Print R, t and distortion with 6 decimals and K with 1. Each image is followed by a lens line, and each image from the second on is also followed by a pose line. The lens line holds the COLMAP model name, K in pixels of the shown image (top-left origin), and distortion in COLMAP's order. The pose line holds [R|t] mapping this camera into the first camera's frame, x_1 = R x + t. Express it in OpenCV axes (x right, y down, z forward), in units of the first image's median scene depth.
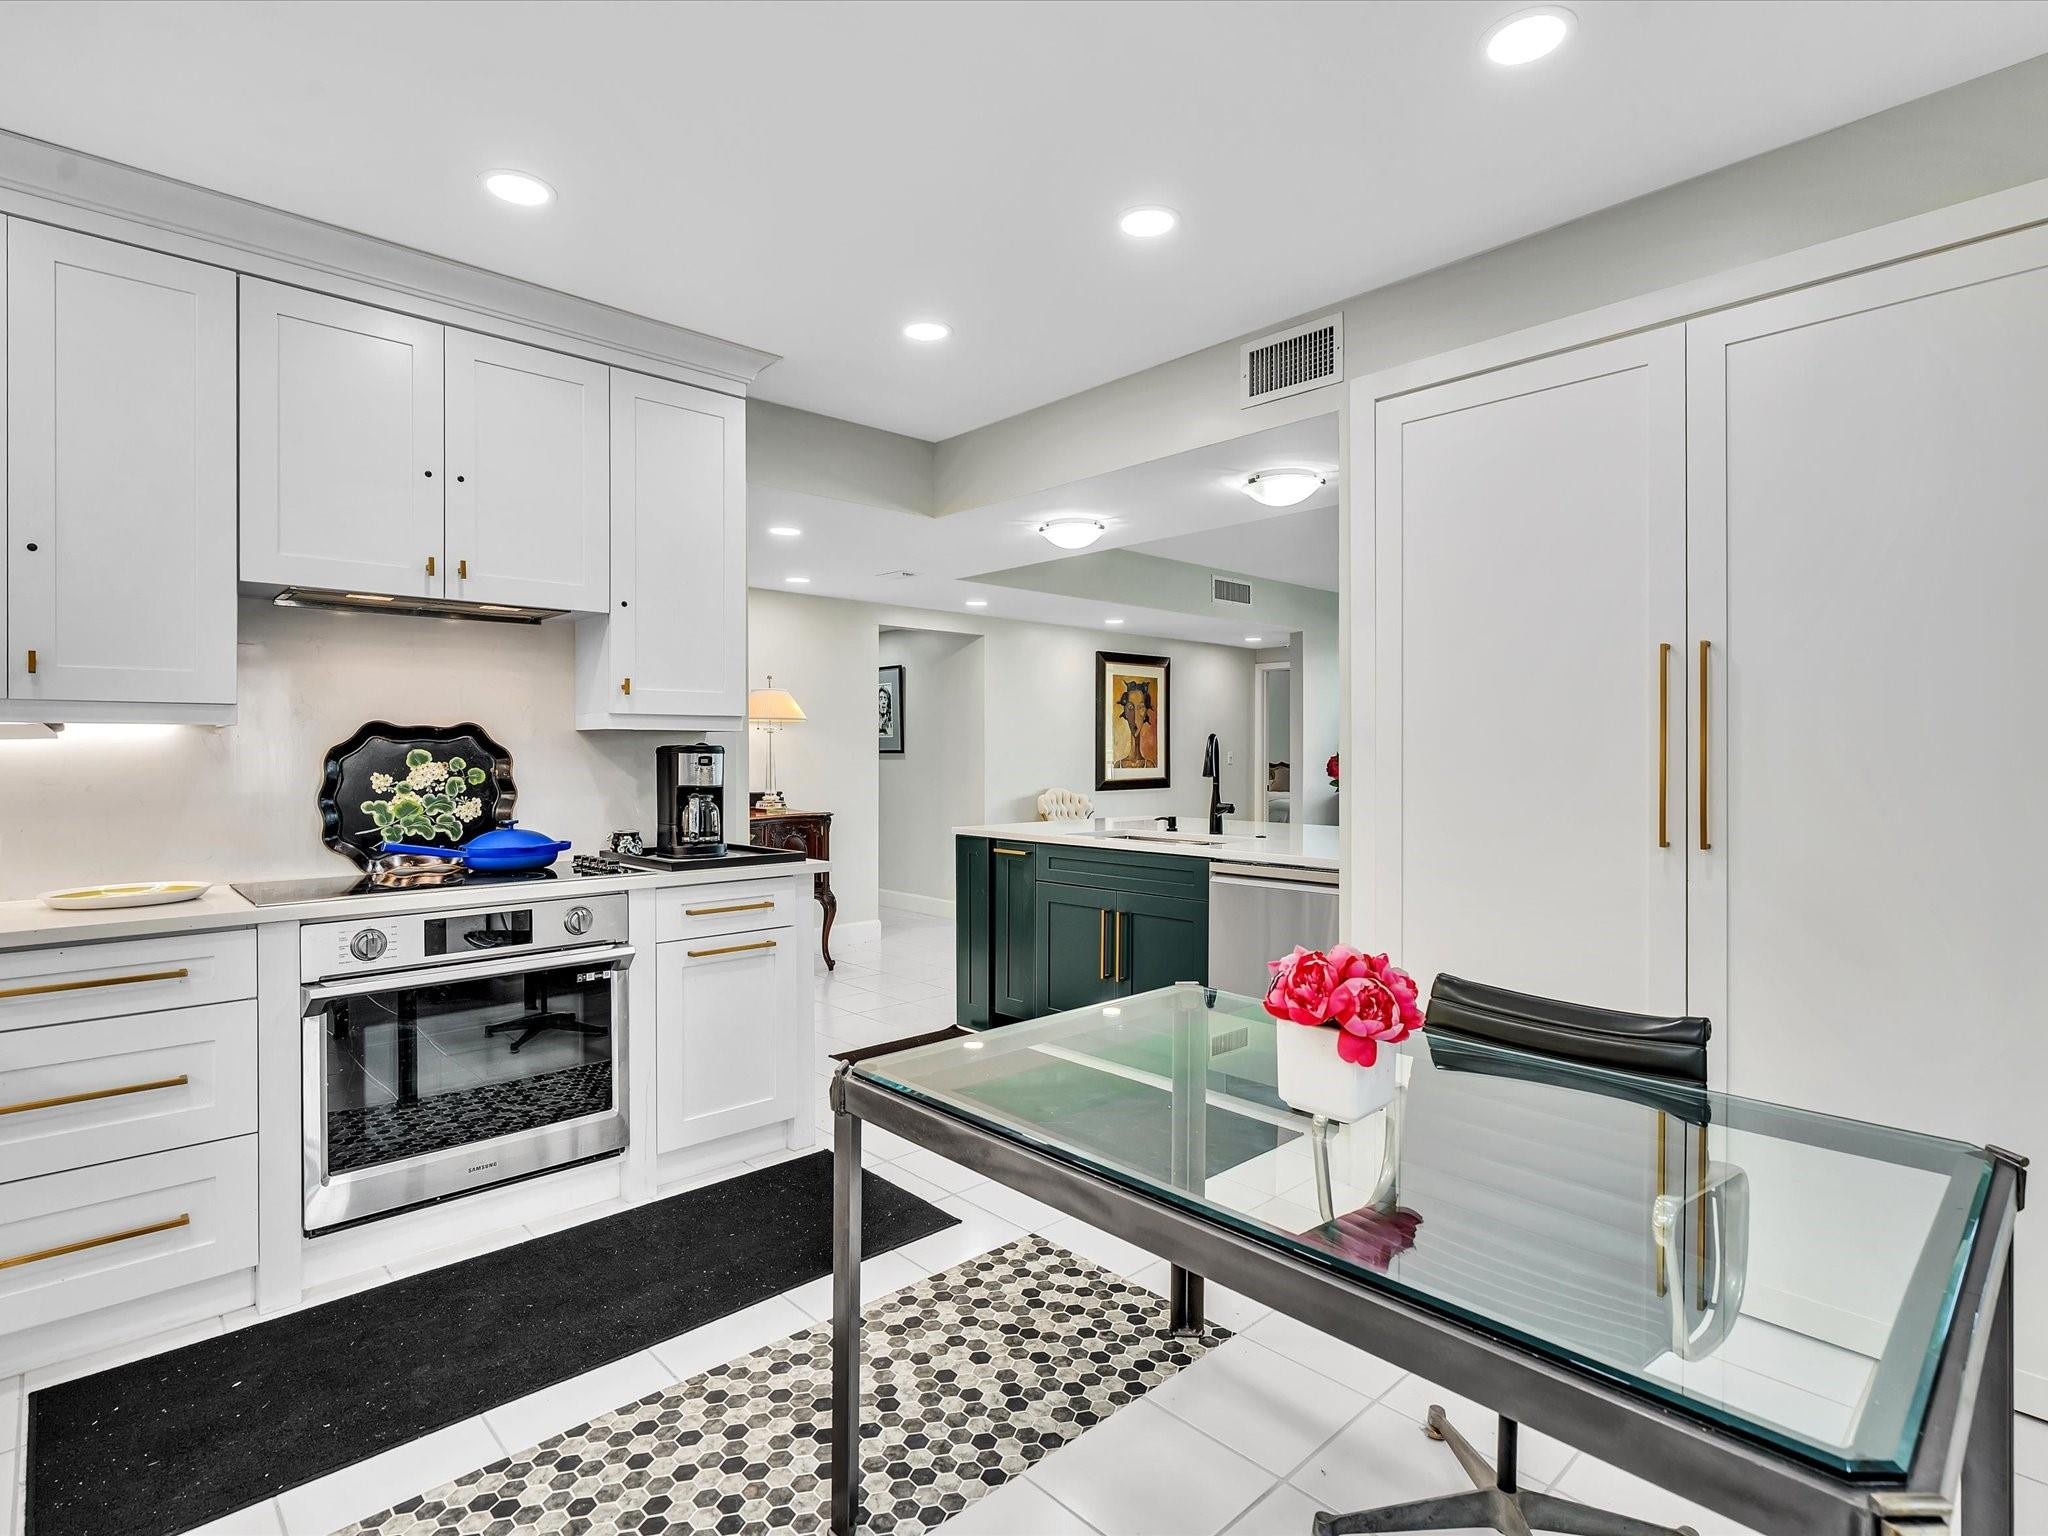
lens RADIAL K [[1038.2, 0, 1021.6], [0, 1038.2, 758.2], [0, 0, 1]] dist [-0.005980, 0.000178]
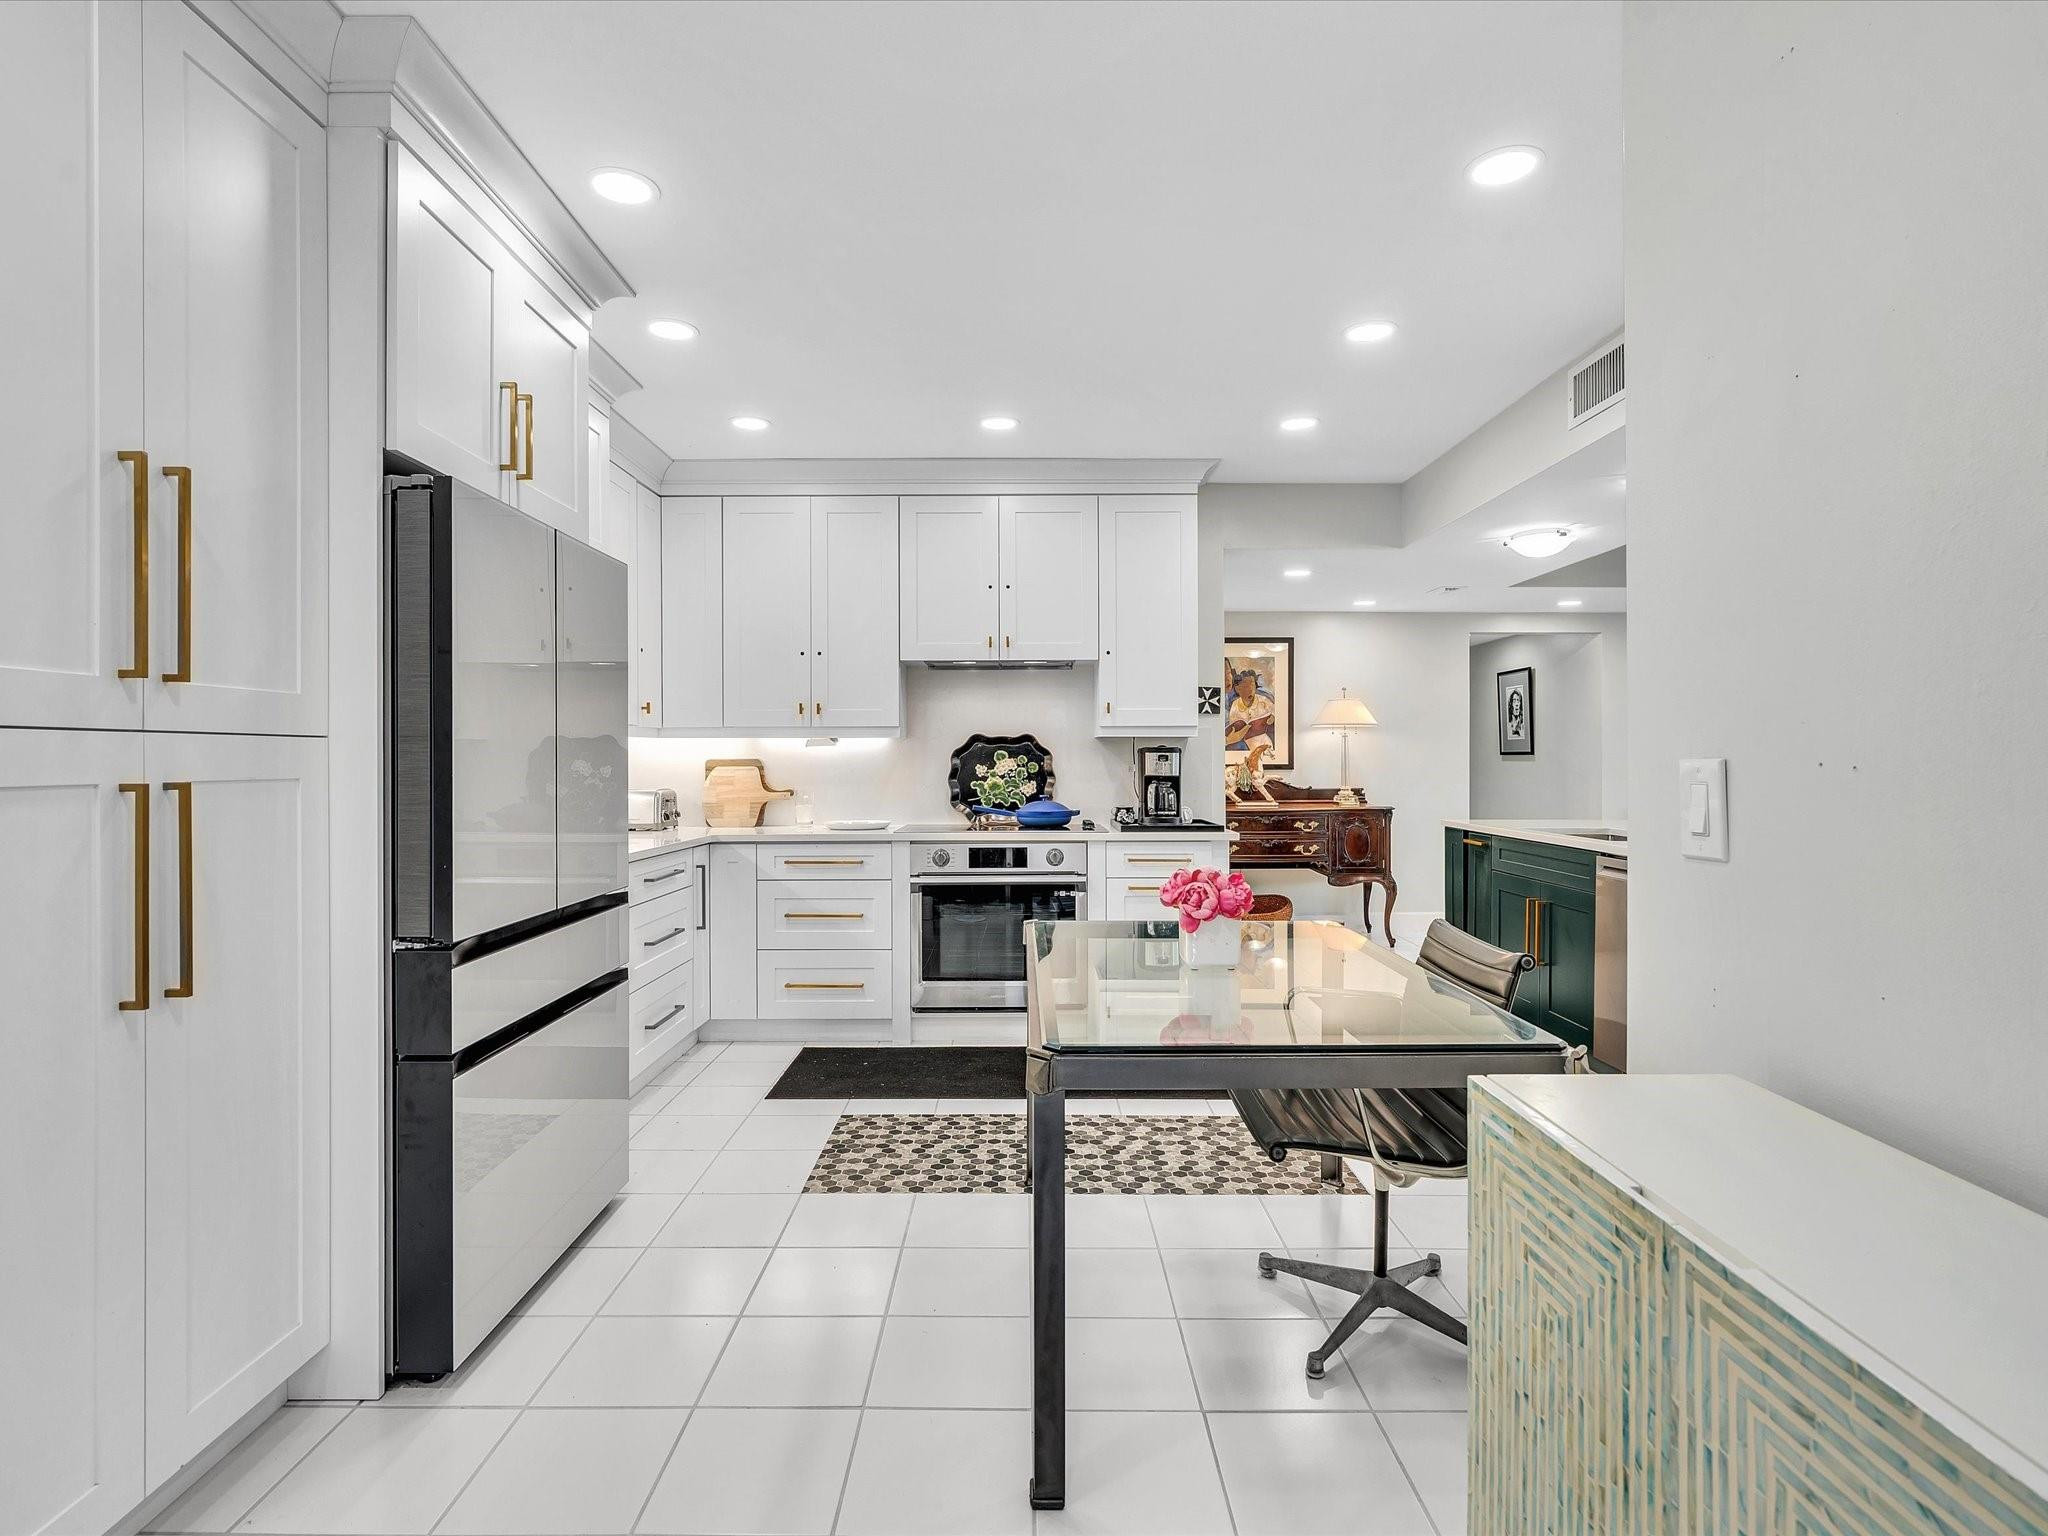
lens RADIAL K [[1043.3, 0, 1024.8], [0, 1043.3, 763.1], [0, 0, 1]] dist [-0.003119, -0.000332]
pose [[0.731452, 0.002528, -0.681889, 0.577800], [-0.002466, 0.999996, 0.001063, 0.009449], [0.681889, 0.000904, 0.731455, -0.188841]]
